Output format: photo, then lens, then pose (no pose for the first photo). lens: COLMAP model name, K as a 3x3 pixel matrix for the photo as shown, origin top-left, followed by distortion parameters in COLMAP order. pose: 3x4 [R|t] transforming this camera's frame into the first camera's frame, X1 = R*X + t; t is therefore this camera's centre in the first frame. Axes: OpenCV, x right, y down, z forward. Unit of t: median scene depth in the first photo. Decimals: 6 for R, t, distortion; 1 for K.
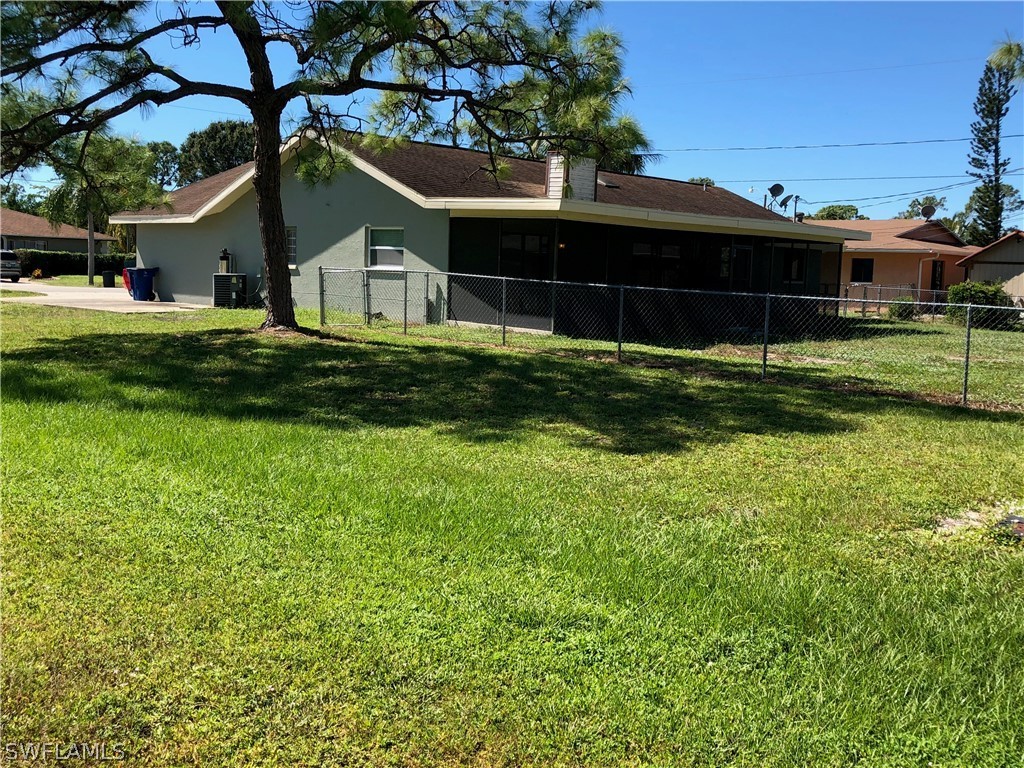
lens RADIAL K [[1071.9, 0, 514.0], [0, 1071.9, 382.8], [0, 0, 1]] dist [0.052502, 0.000000]
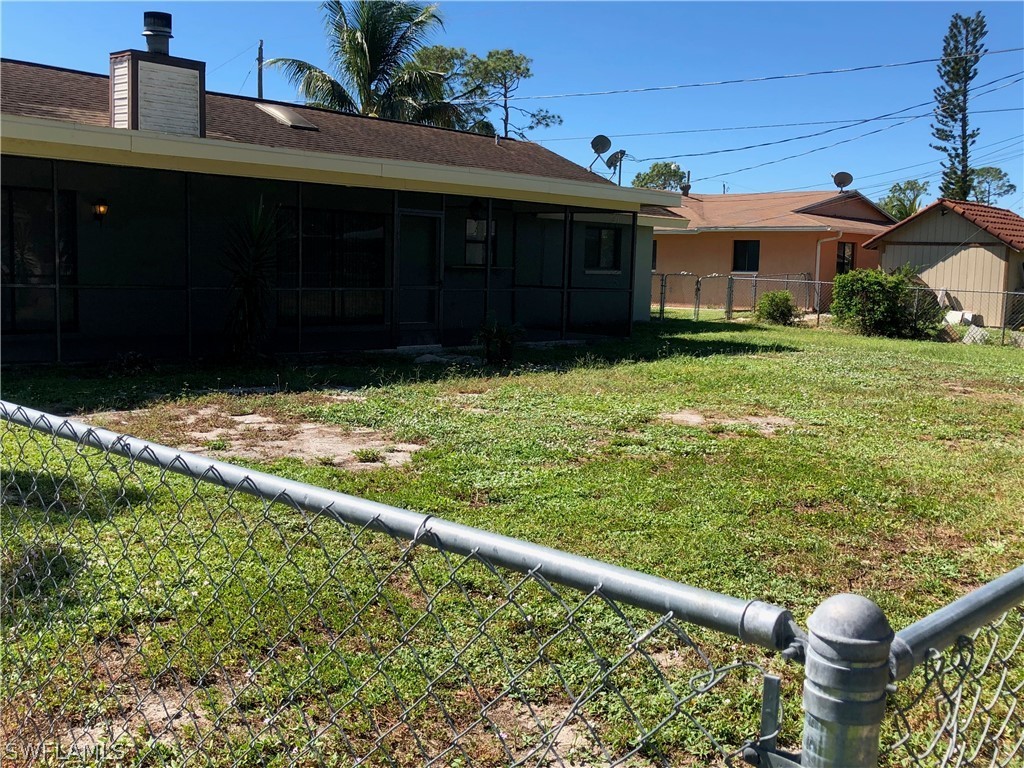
lens RADIAL K [[1071.9, 0, 510.0], [0, 1071.9, 385.3], [0, 0, 1]] dist [0.052502, 0.000000]
pose [[0.999936, -0.009371, -0.006311, 0.085891], [0.009411, 0.999935, 0.006367, -0.010681], [0.006251, -0.006426, 0.999960, 0.130245]]
